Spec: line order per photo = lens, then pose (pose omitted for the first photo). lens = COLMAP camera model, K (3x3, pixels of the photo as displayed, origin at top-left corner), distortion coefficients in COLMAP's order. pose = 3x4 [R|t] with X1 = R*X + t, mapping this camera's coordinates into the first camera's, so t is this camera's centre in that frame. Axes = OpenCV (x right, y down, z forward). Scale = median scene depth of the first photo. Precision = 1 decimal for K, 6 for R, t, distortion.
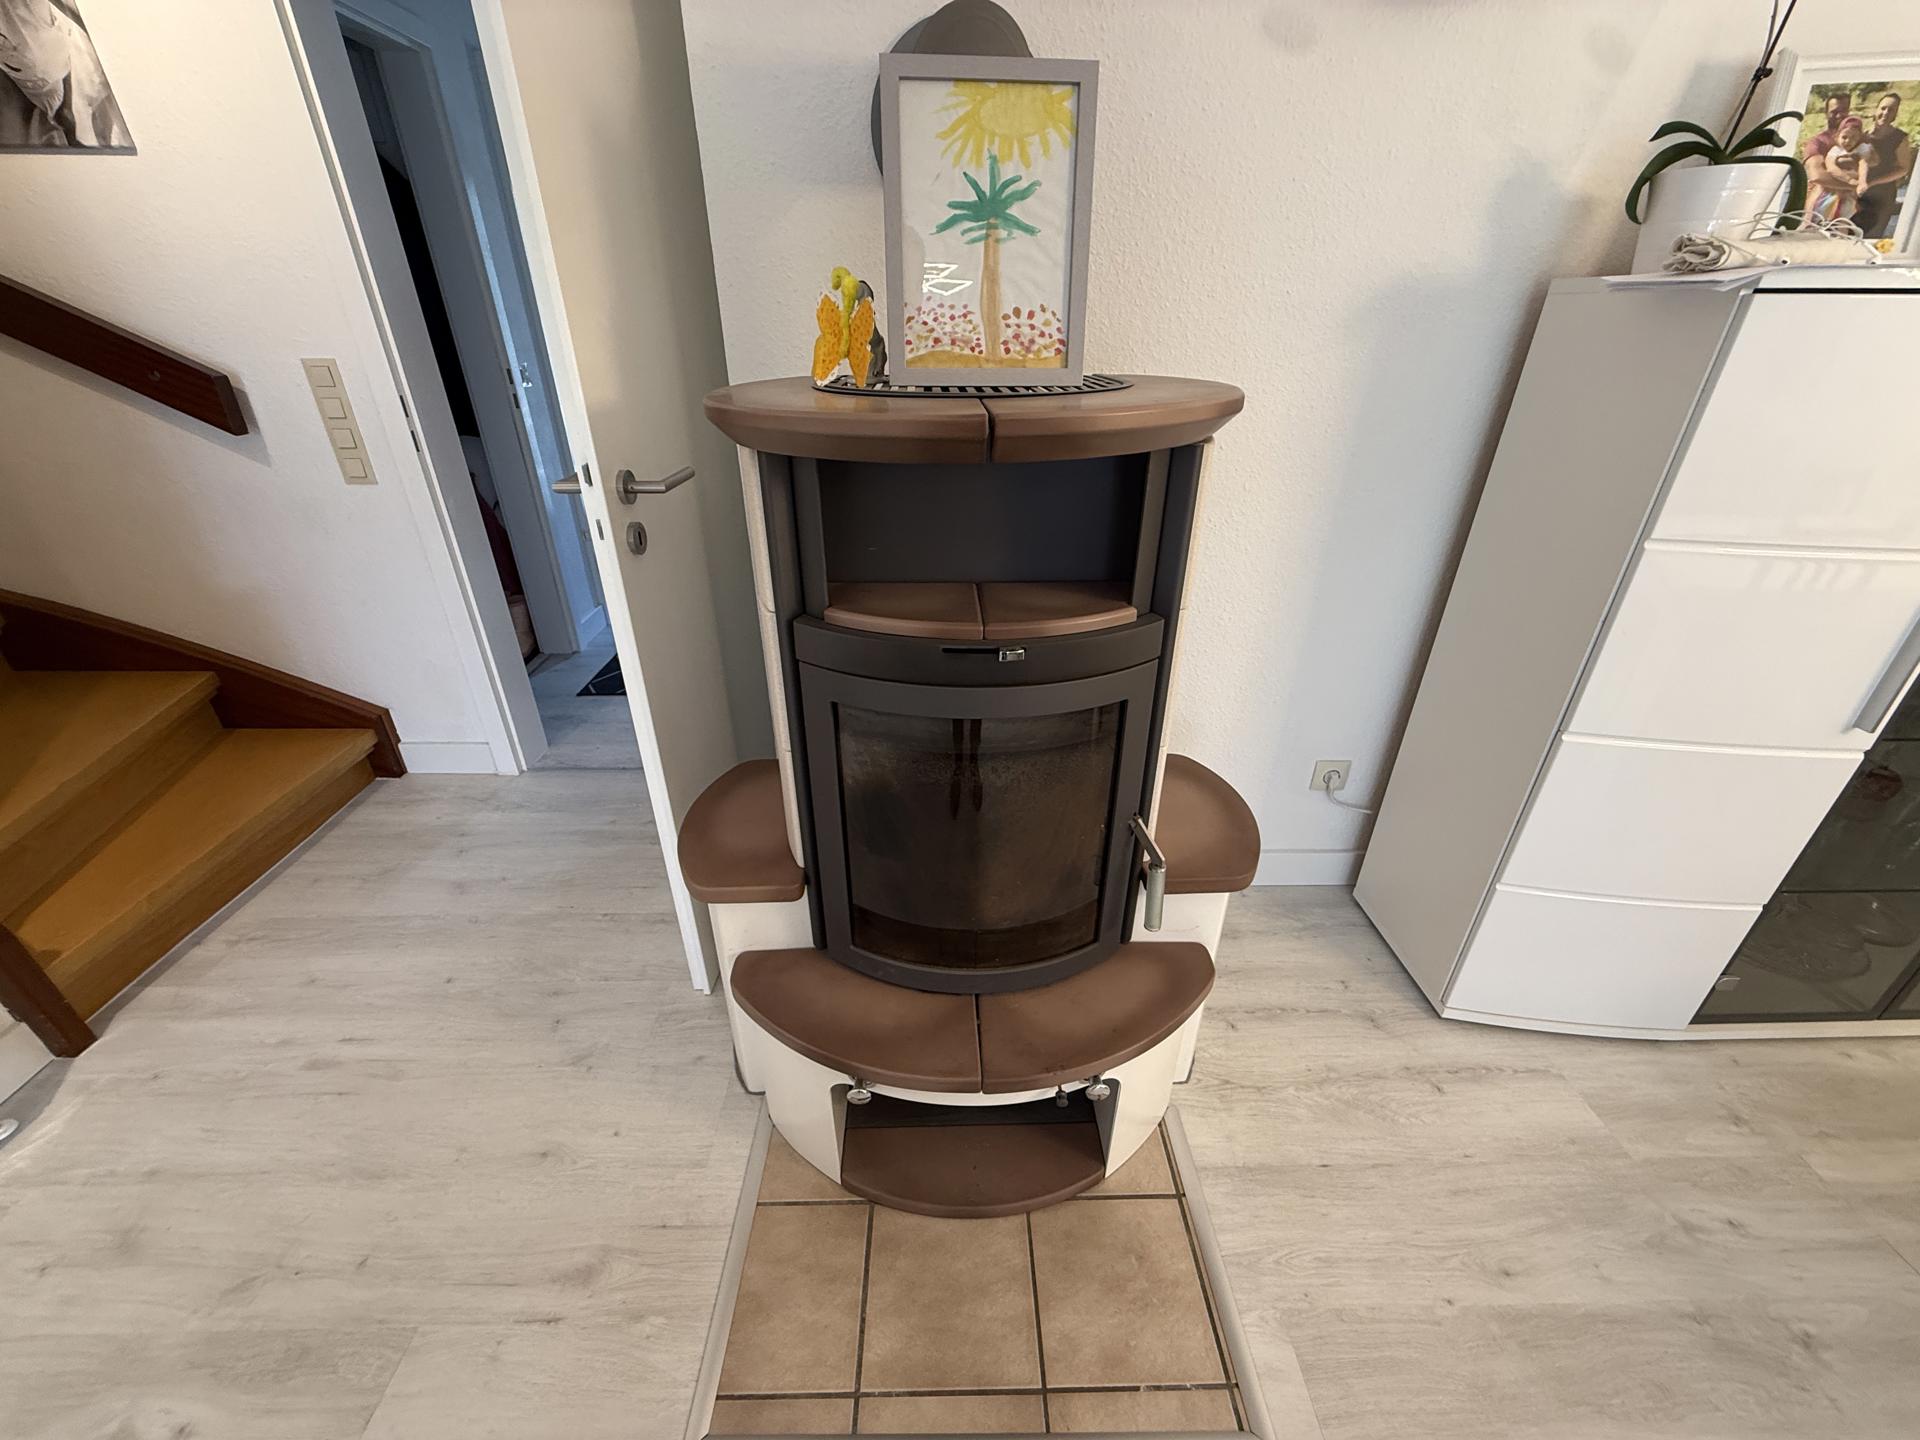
lens RADIAL K [[766.3, 0, 955.9], [0, 766.3, 721.0], [0, 0, 1]] dist [0.001191, 0.000144]
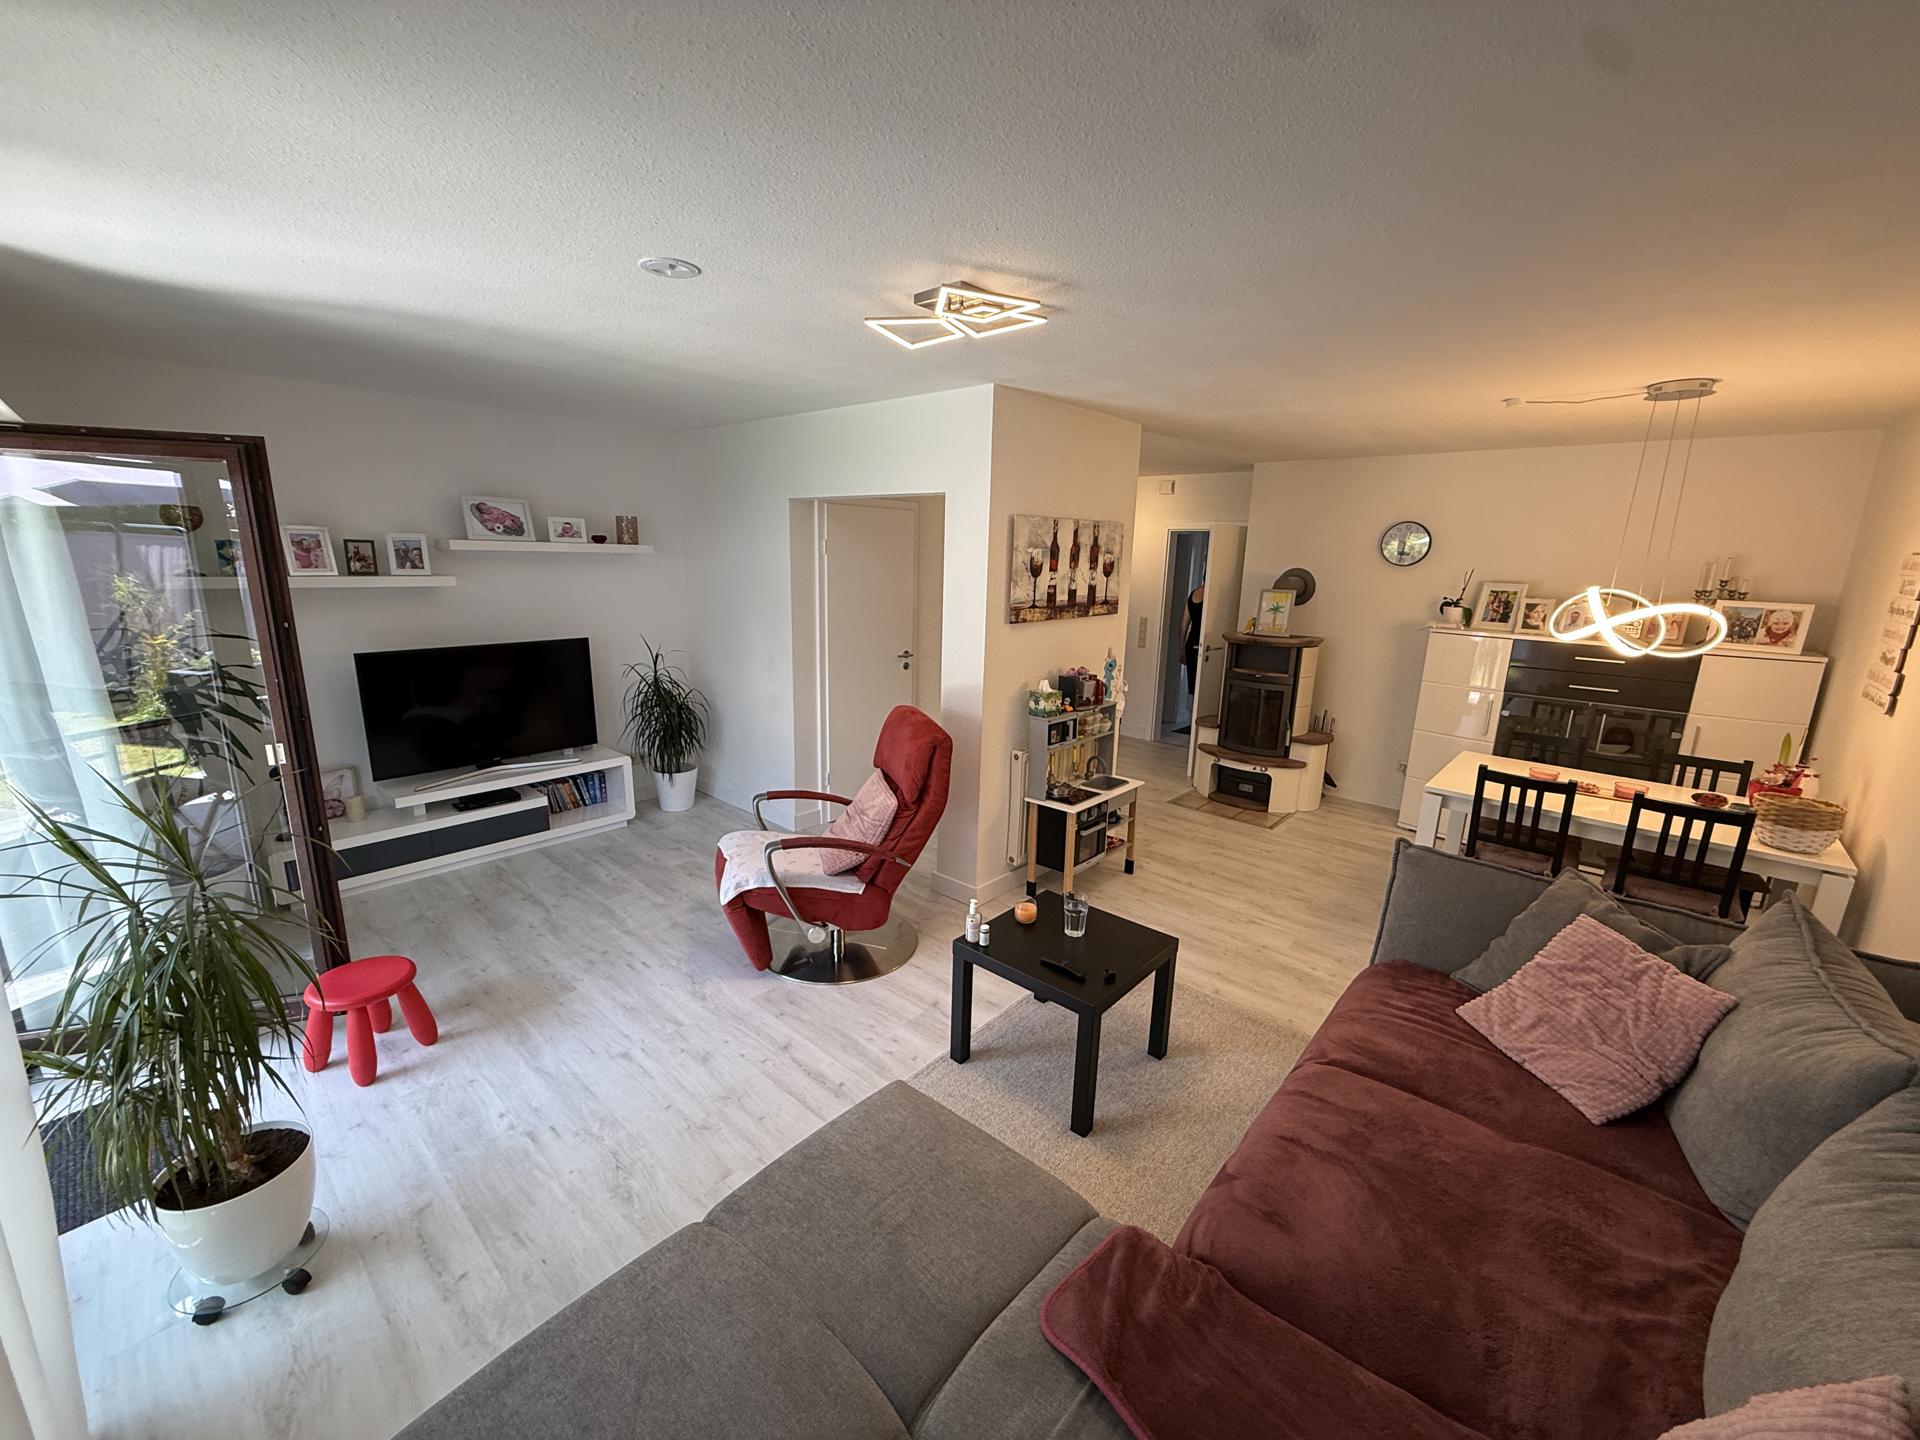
lens RADIAL K [[766.3, 0, 958.2], [0, 766.3, 726.5], [0, 0, 1]] dist [0.001191, 0.000144]
pose [[0.739064, 0.165548, -0.652977, 1.980355], [-0.340109, 0.928415, -0.149569, 1.691029], [0.581473, 0.332624, 0.742463, -4.021231]]
